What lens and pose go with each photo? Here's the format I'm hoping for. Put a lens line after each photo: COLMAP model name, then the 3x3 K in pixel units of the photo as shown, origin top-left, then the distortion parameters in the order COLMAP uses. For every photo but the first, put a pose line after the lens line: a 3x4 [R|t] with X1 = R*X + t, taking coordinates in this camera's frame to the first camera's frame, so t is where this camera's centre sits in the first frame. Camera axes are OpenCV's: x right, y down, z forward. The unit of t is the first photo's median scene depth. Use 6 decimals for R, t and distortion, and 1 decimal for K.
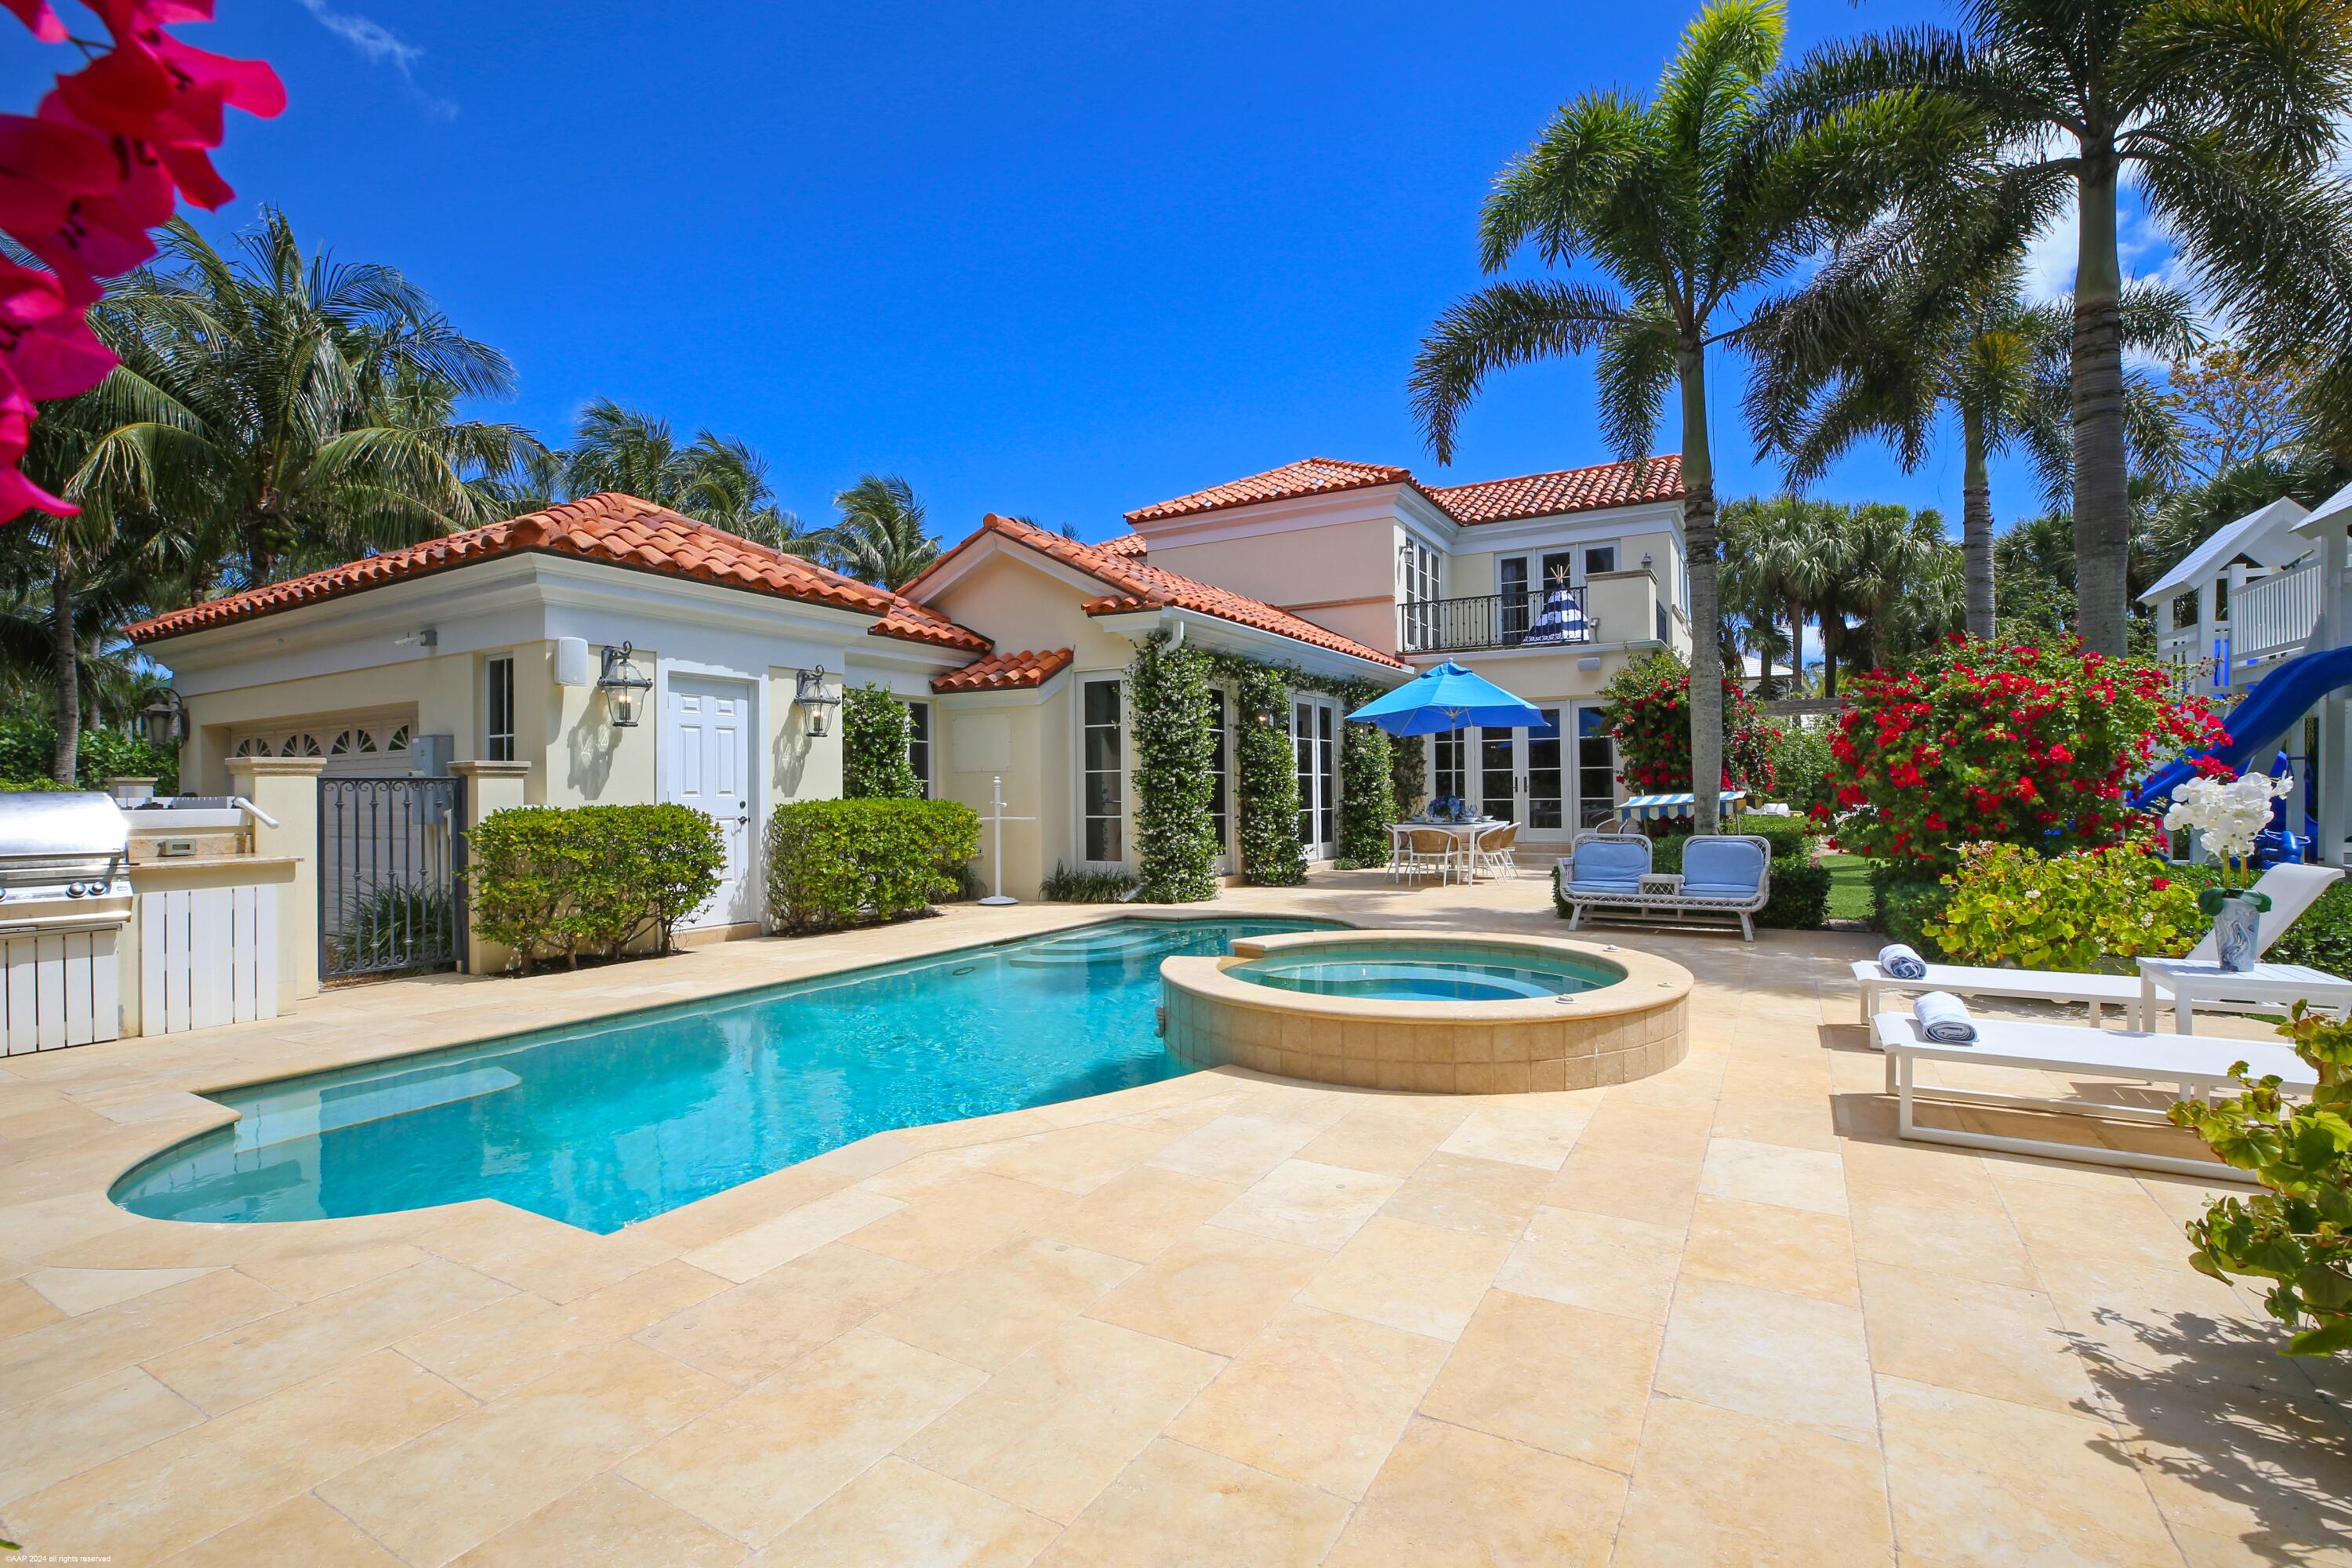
lens RADIAL K [[1064.4, 0, 1176.0], [0, 1064.4, 784.0], [0, 0, 1]] dist [-0.038777, 0.000002]
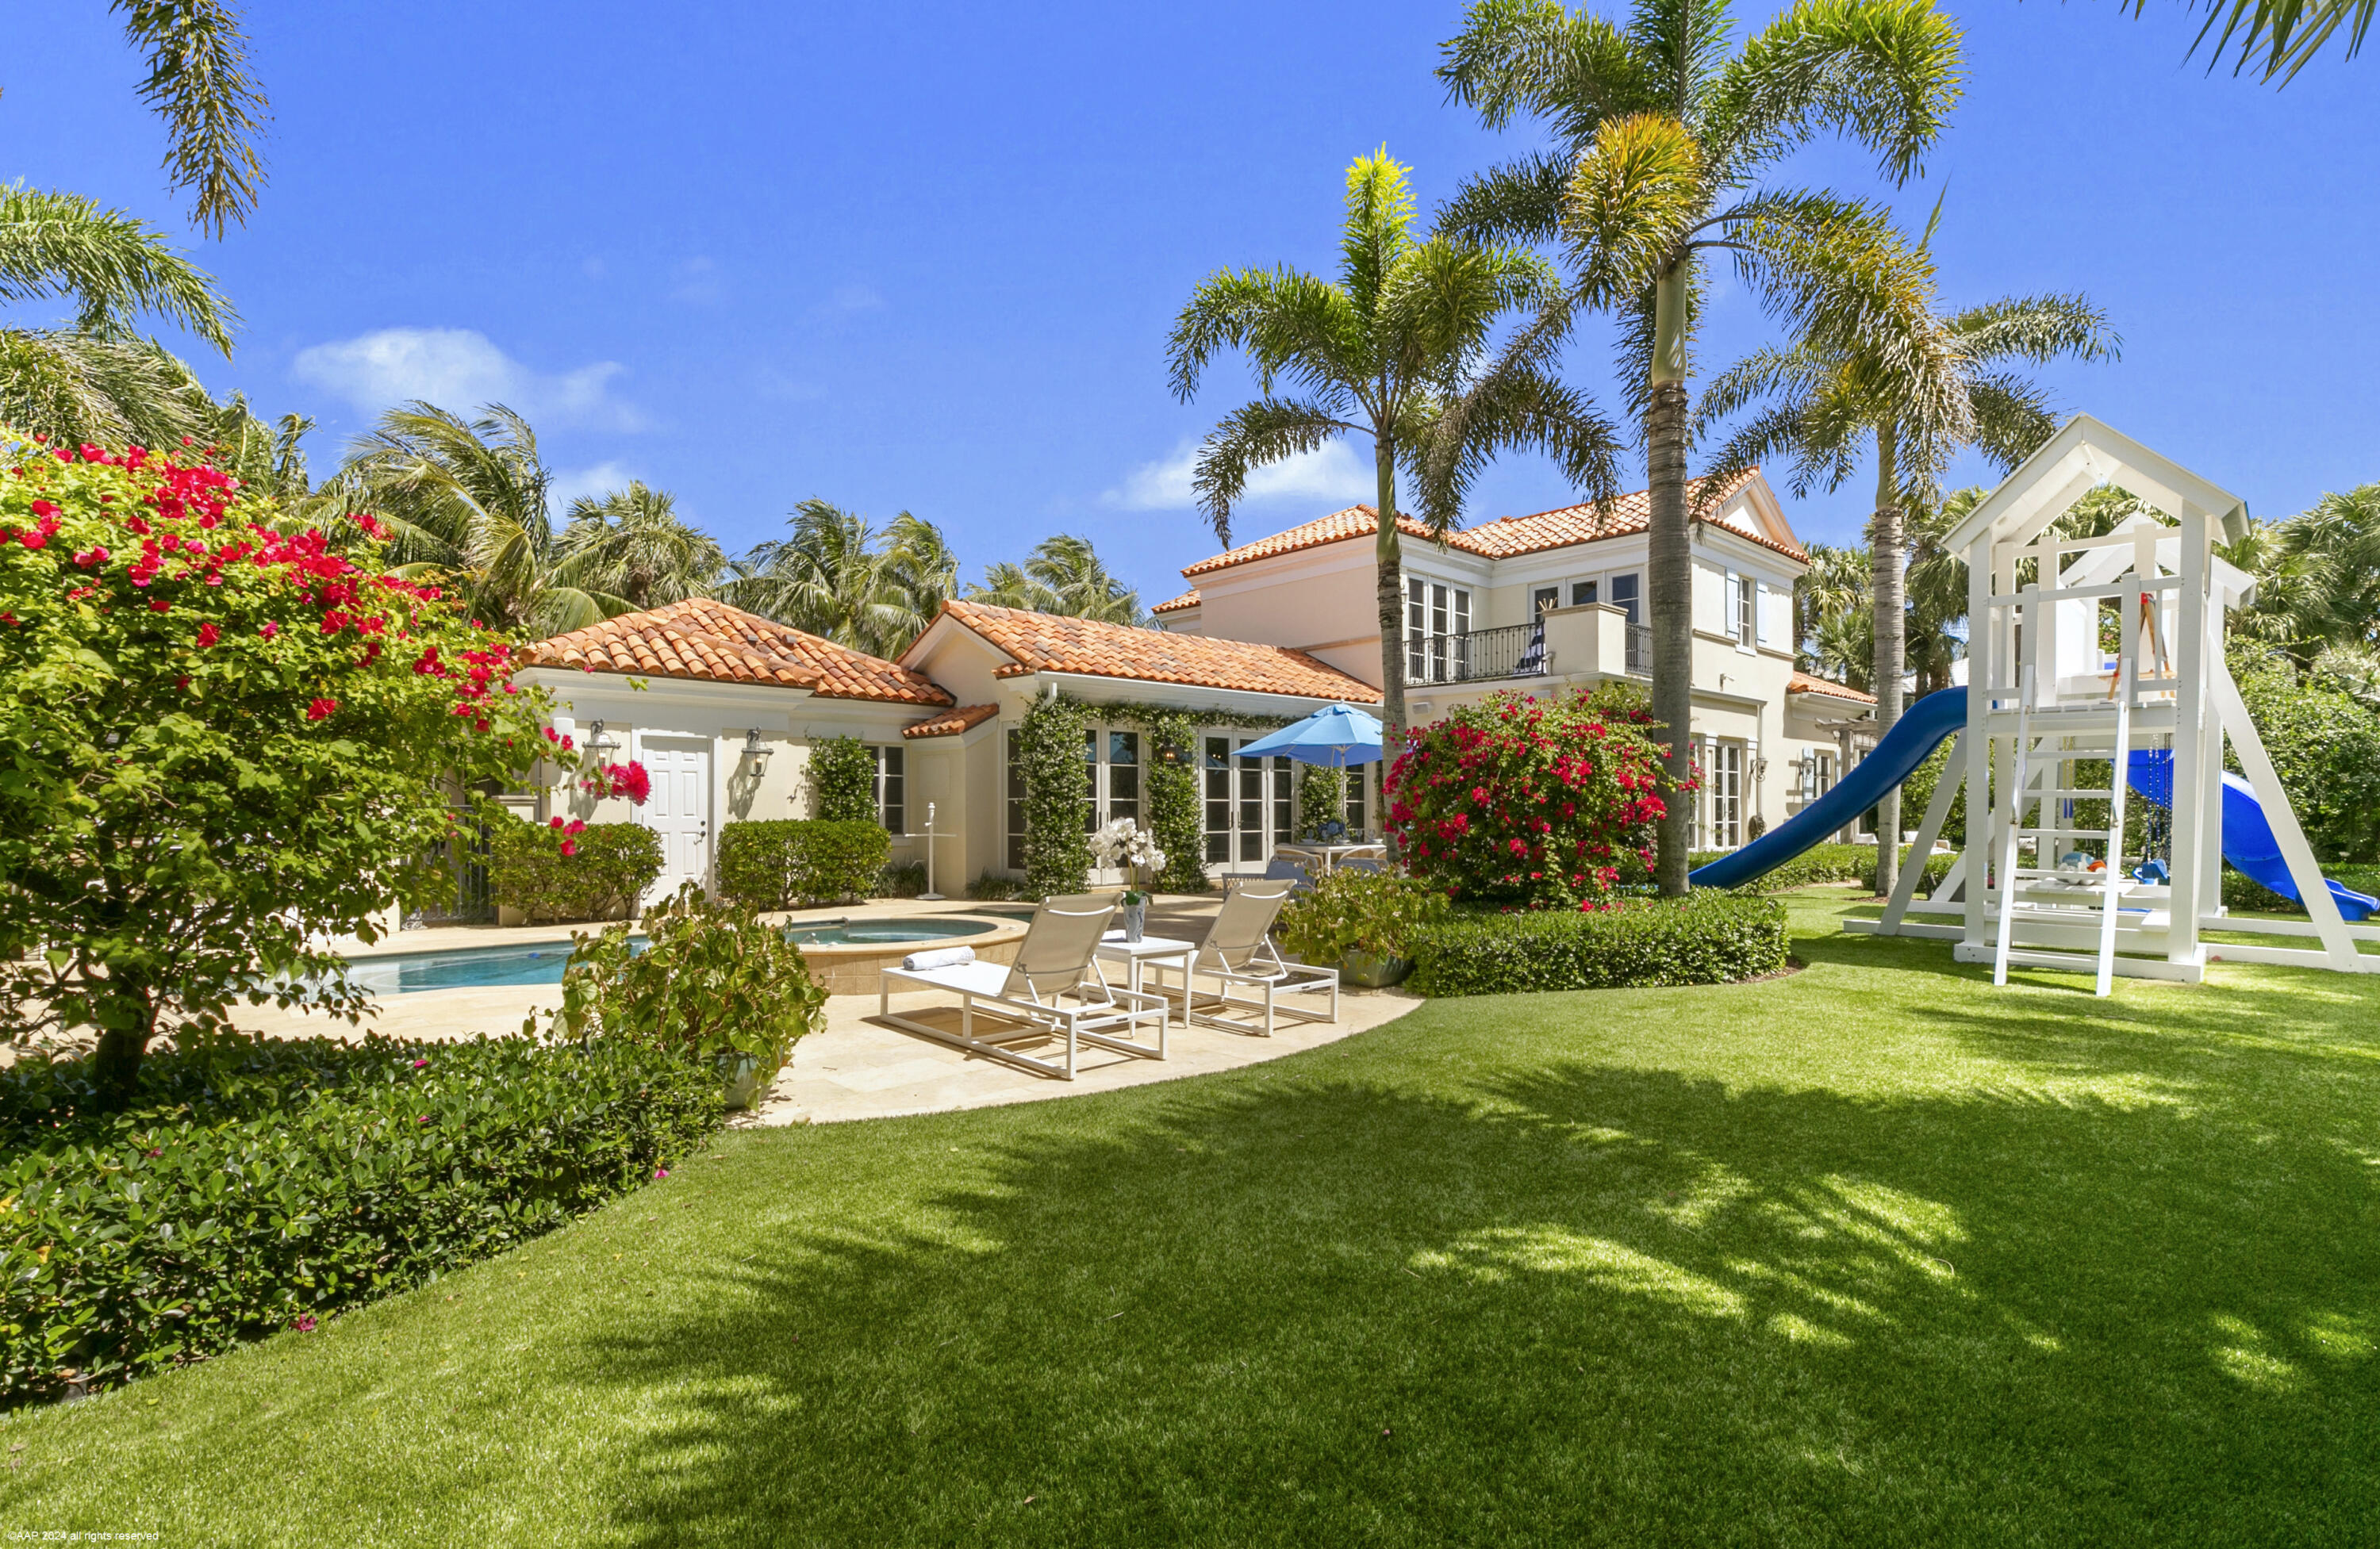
lens RADIAL K [[1081.4, 0, 1192.1], [0, 1081.4, 808.9], [0, 0, 1]] dist [-0.000006, -0.000019]
pose [[0.958245, 0.004226, -0.285917, 0.503414], [-0.002079, 0.999967, 0.007814, -0.011028], [0.285941, -0.006893, 0.958222, -0.185196]]
